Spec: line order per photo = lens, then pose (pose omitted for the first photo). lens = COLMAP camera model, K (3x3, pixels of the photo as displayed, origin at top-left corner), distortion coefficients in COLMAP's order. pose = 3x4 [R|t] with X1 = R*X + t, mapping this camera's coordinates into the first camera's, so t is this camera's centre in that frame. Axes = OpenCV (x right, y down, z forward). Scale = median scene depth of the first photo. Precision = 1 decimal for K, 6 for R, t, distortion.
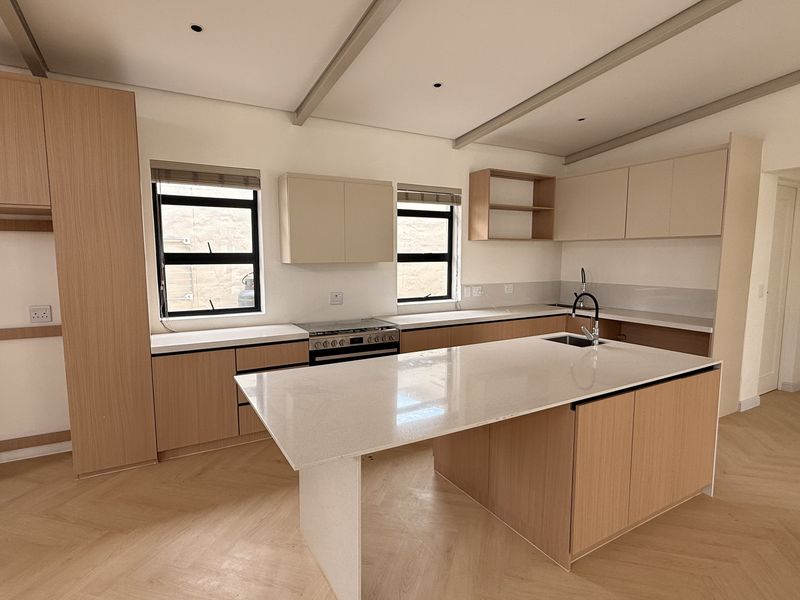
lens RADIAL K [[424.2, 0, 395.8], [0, 424.2, 300.8], [0, 0, 1]] dist [0.003054, 0.000780]
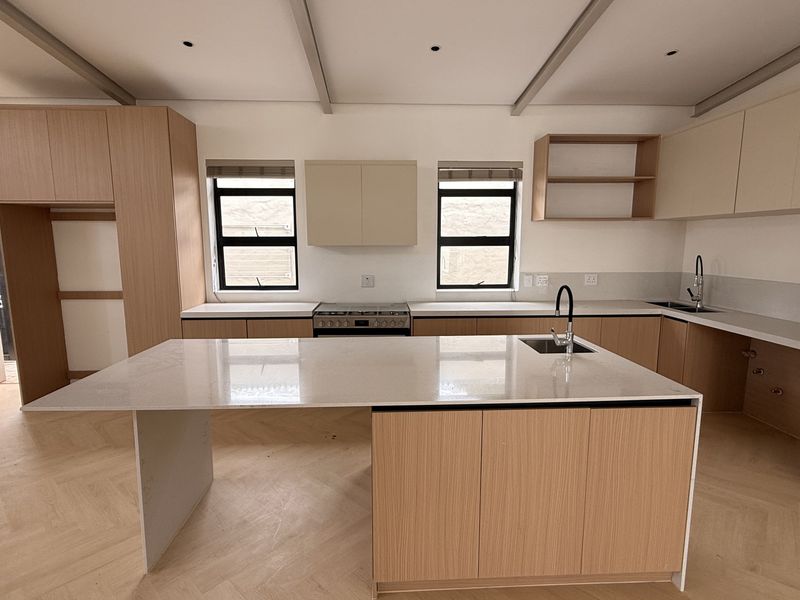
lens RADIAL K [[424.2, 0, 395.8], [0, 424.2, 300.8], [0, 0, 1]] dist [0.003054, 0.000780]
pose [[0.891777, 0.062741, -0.448103, 0.344688], [-0.048120, 0.997874, 0.043954, -0.005787], [0.449908, -0.017634, 0.892901, 0.109207]]
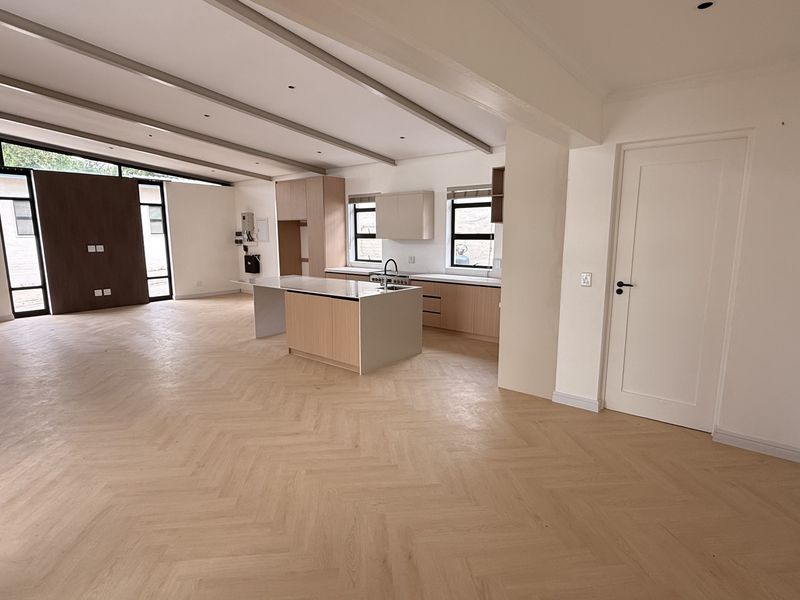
lens RADIAL K [[424.2, 0, 395.8], [0, 424.2, 300.8], [0, 0, 1]] dist [0.003054, 0.000780]
pose [[0.356334, 0.145541, -0.922954, 1.347574], [-0.102917, 0.987897, 0.116048, -0.030755], [0.928673, 0.053636, 0.367000, 0.278676]]
